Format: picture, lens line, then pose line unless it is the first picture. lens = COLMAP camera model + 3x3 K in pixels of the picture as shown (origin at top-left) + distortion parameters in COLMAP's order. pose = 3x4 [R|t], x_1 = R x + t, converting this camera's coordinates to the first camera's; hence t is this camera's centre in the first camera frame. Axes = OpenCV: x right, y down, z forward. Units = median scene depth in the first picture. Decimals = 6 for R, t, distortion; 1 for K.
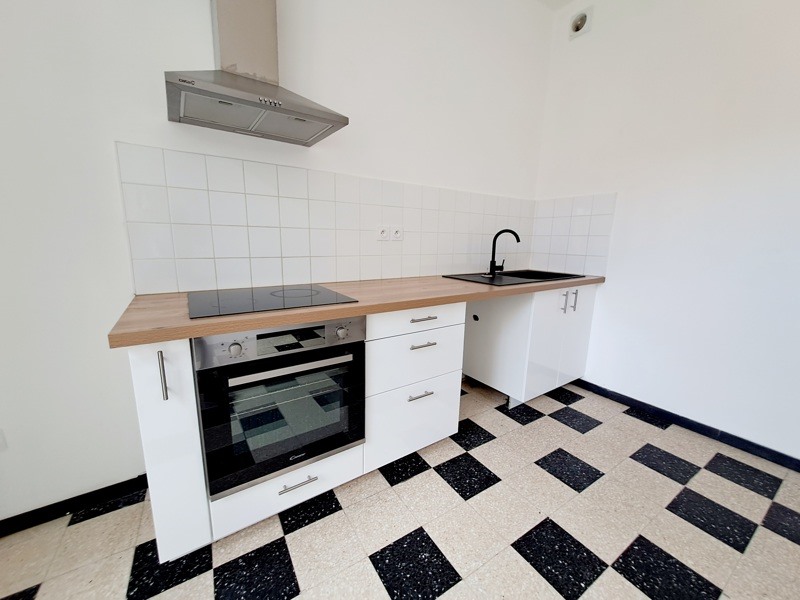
lens RADIAL K [[321.5, 0, 396.8], [0, 321.5, 301.4], [0, 0, 1]] dist [-0.000168, 0.000151]
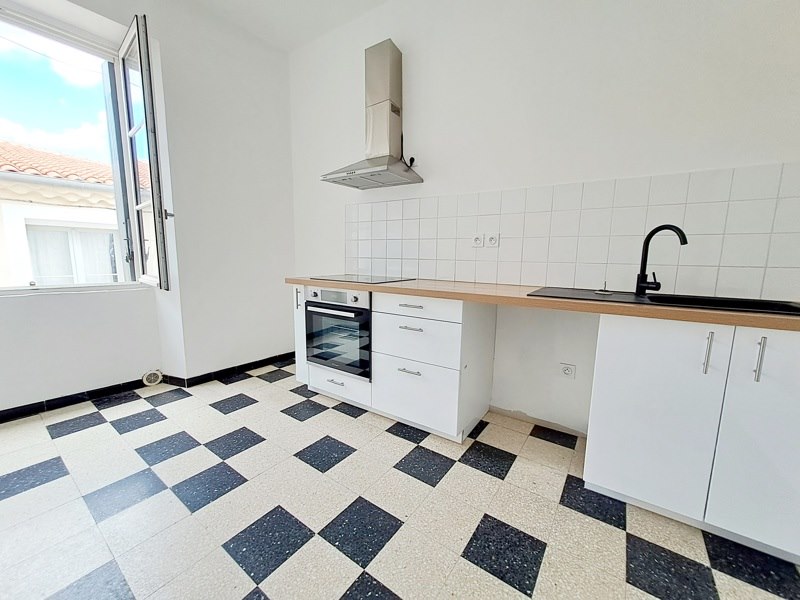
lens RADIAL K [[321.5, 0, 396.8], [0, 321.5, 301.4], [0, 0, 1]] dist [-0.000168, 0.000151]
pose [[0.364012, 0.114177, -0.924369, 0.891621], [-0.192967, 0.980169, 0.045081, -0.003855], [0.911186, 0.161963, 0.378826, 0.364687]]
